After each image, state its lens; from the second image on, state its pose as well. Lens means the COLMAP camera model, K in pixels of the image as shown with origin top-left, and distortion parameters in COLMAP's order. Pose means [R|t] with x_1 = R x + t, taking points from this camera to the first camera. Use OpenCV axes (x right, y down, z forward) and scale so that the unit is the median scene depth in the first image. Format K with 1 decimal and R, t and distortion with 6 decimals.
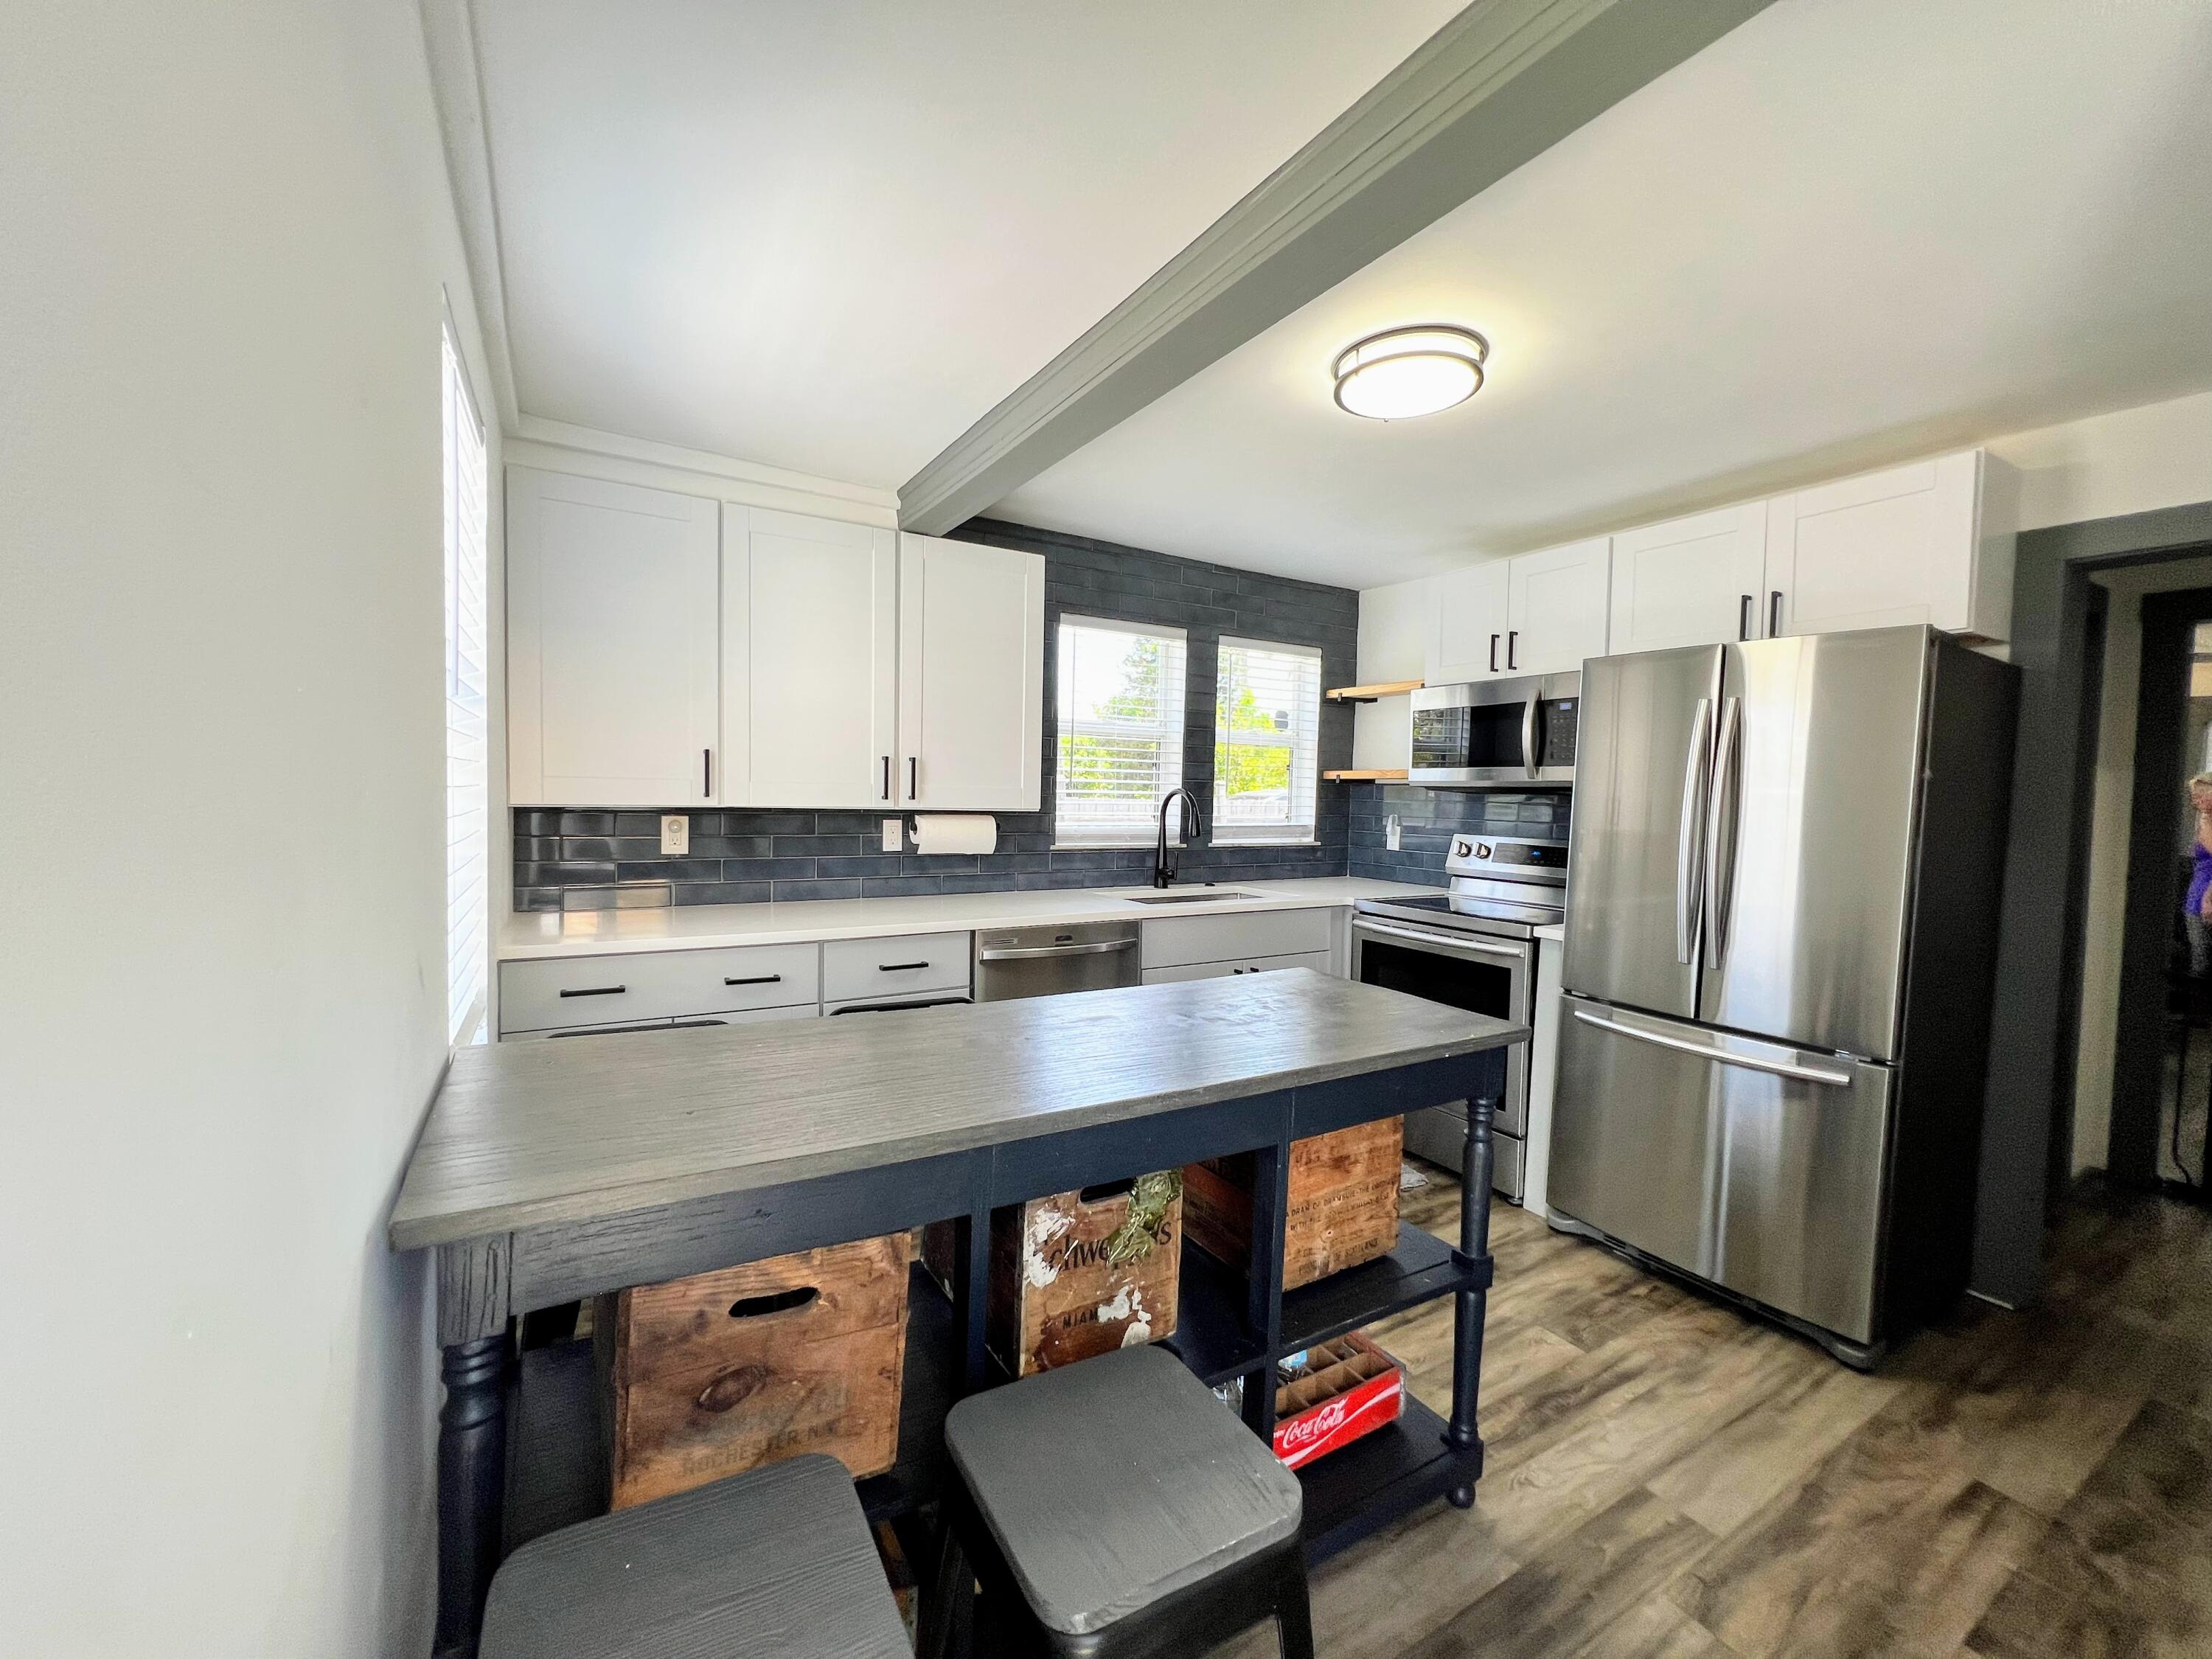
lens RADIAL K [[896.2, 0, 1102.7], [0, 896.2, 821.7], [0, 0, 1]] dist [-0.000889, 0.000701]
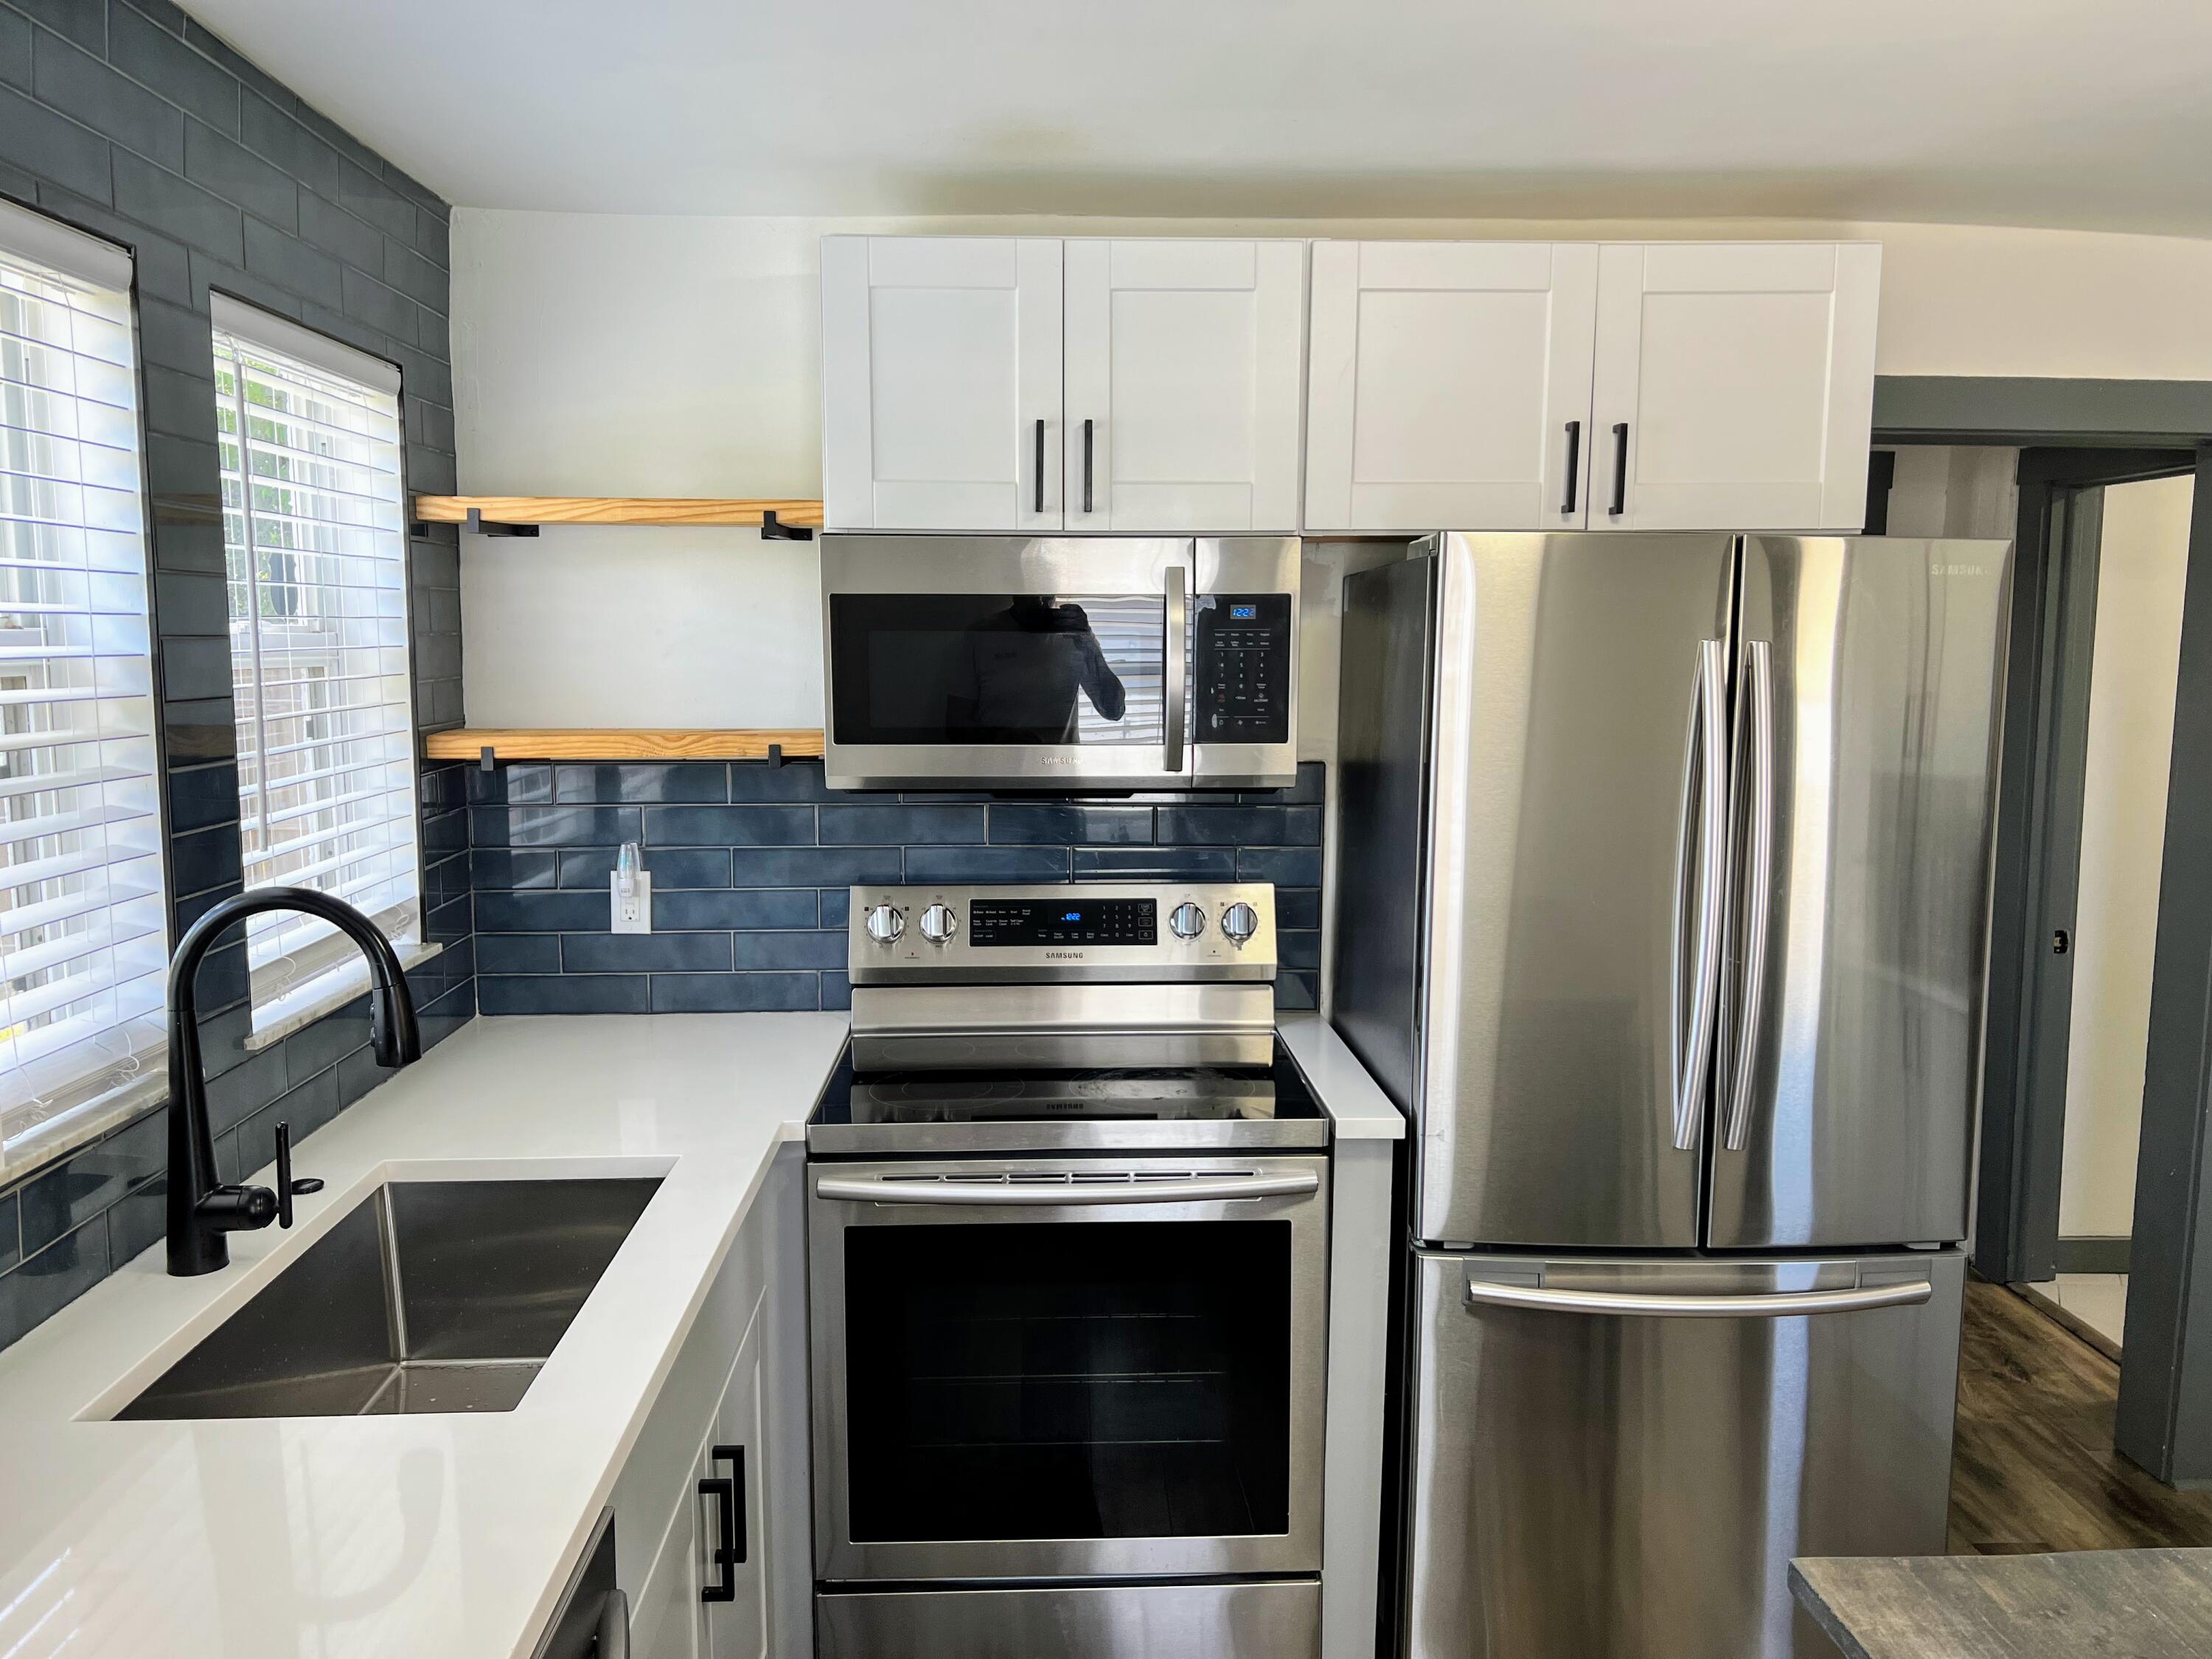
lens RADIAL K [[1676.8, 0, 1106.0], [0, 1676.8, 829.5], [0, 0, 1]] dist [0.059992, -0.075741]
pose [[0.470470, -0.127749, 0.873120, -0.231701], [0.038016, 0.991481, 0.124583, -0.107396], [-0.881597, -0.025420, 0.471318, 0.548413]]
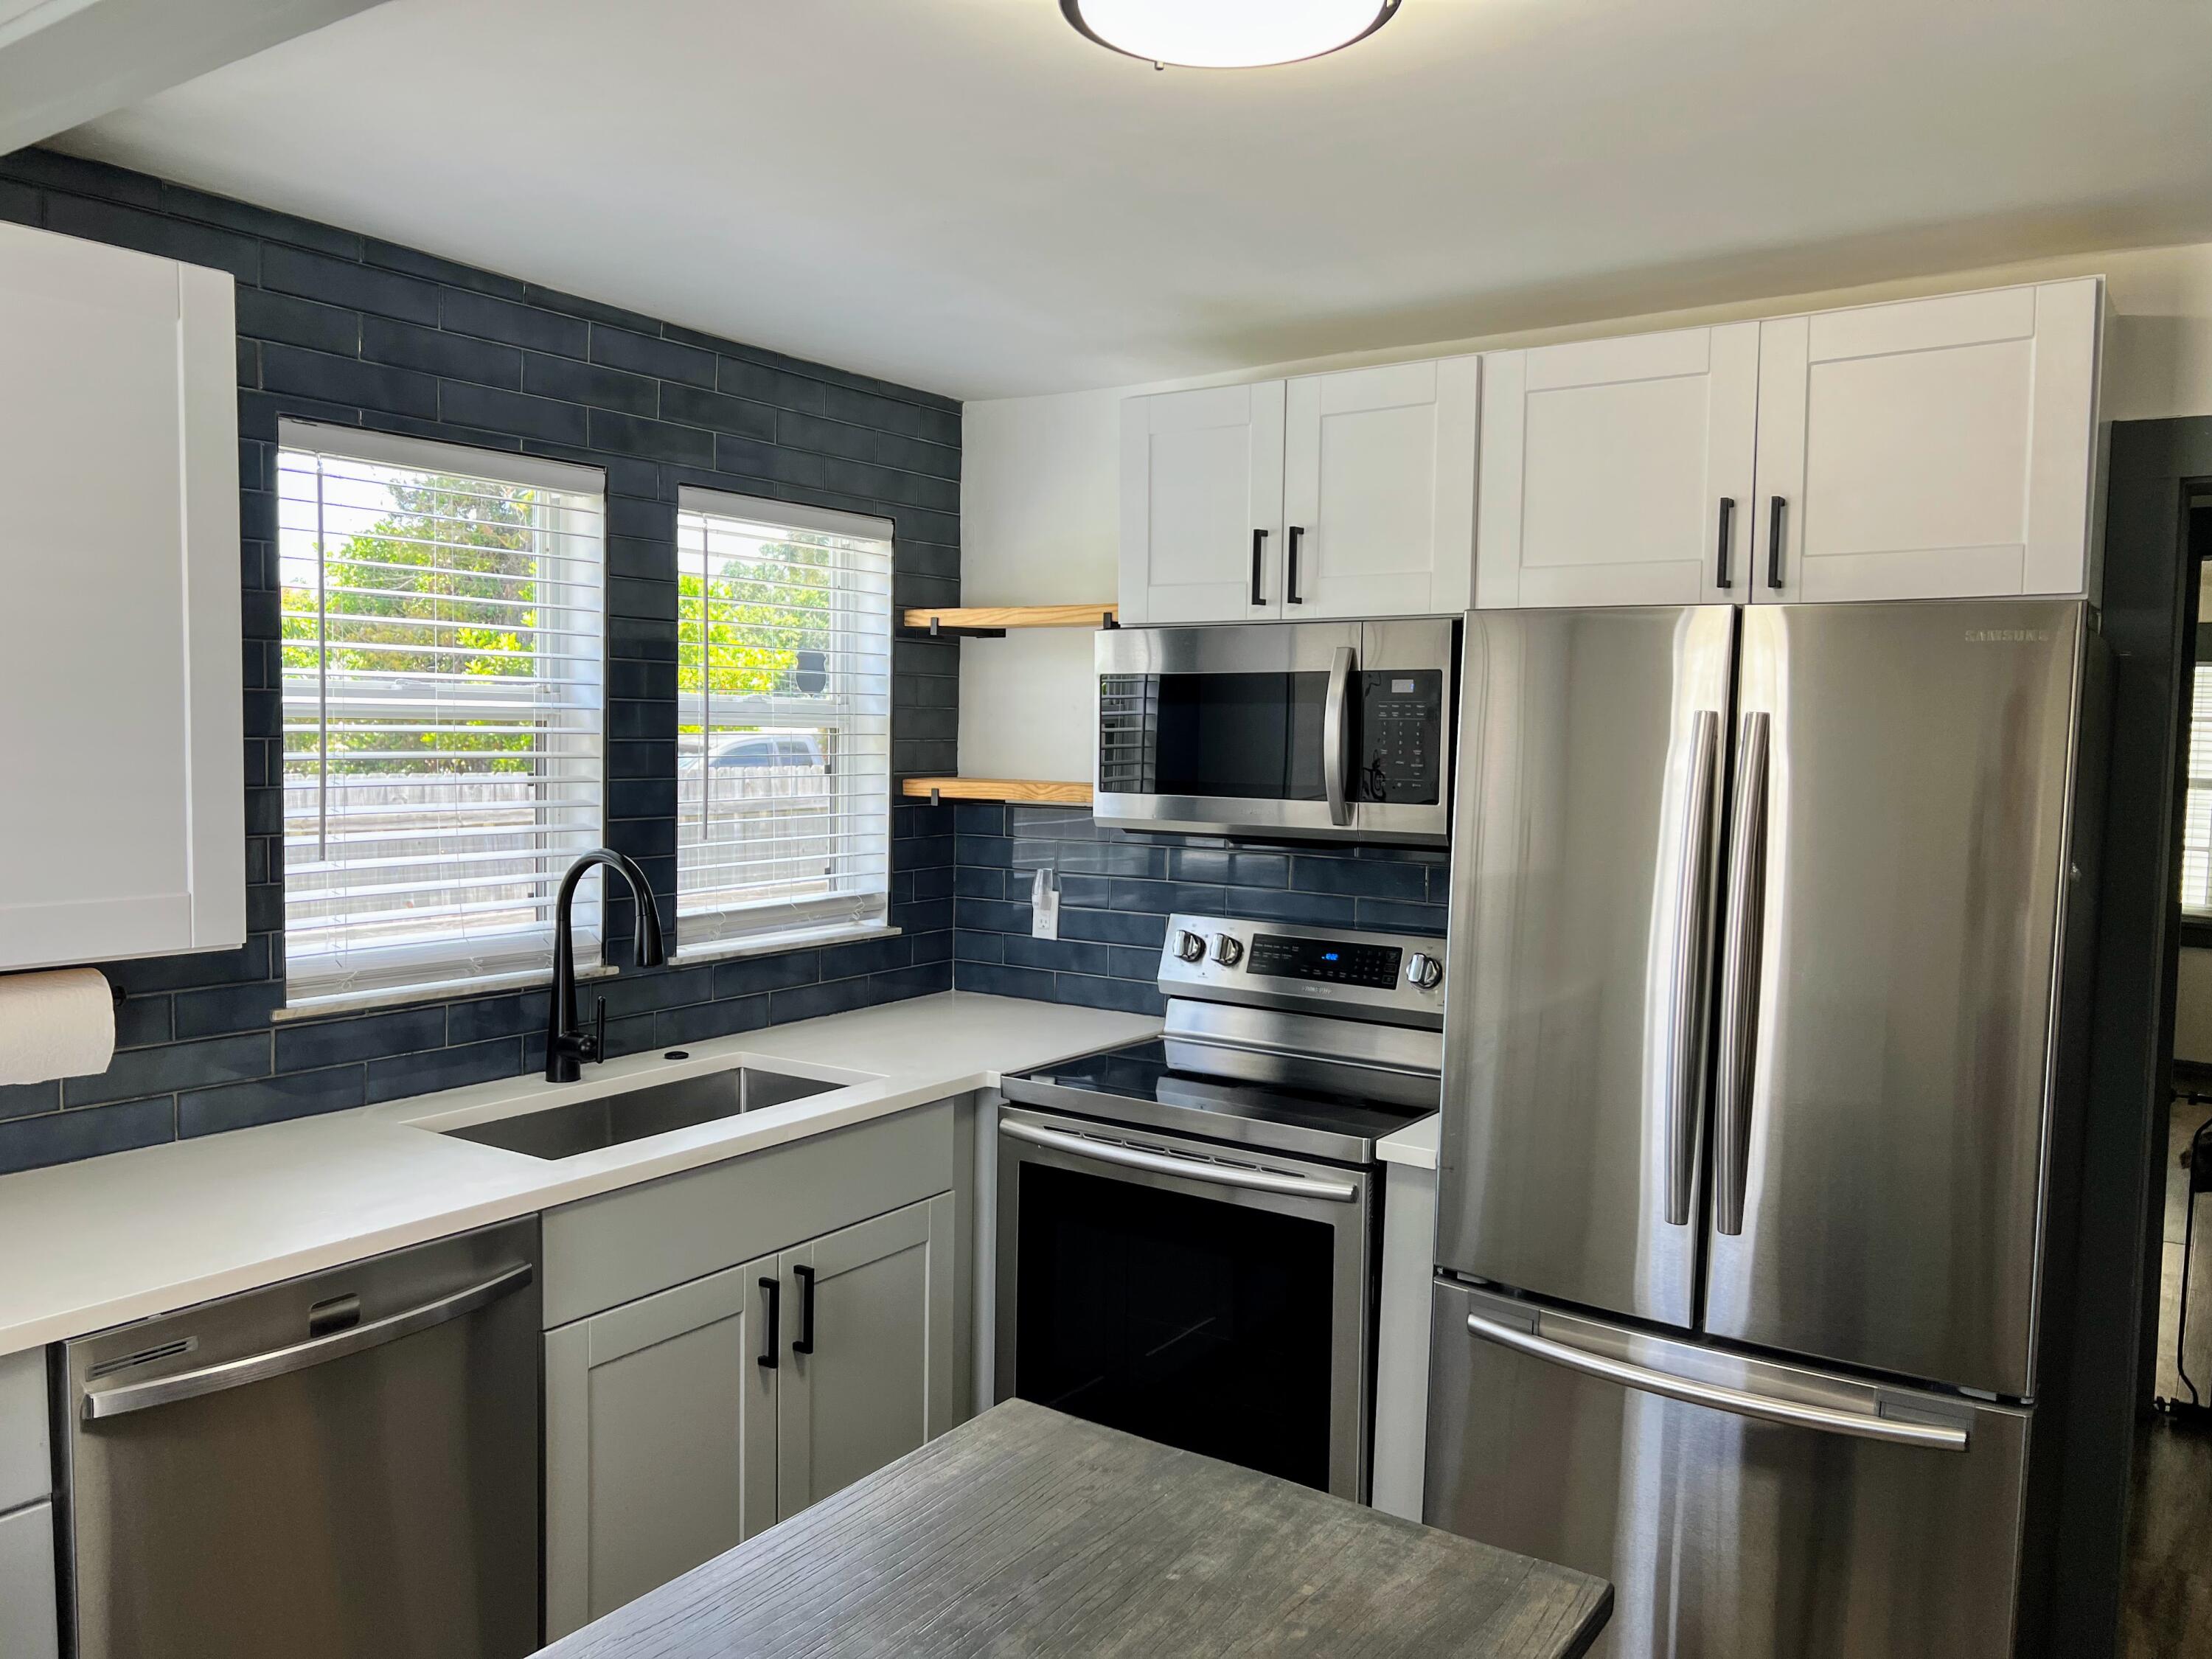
lens RADIAL K [[1652.3, 0, 1105.1], [0, 1652.3, 825.1], [0, 0, 1]] dist [0.051204, -0.059756]
pose [[0.909320, -0.031635, 0.414894, -0.026438], [0.018050, 0.999166, 0.036623, -0.073260], [-0.415707, -0.025813, 0.909132, 0.176314]]
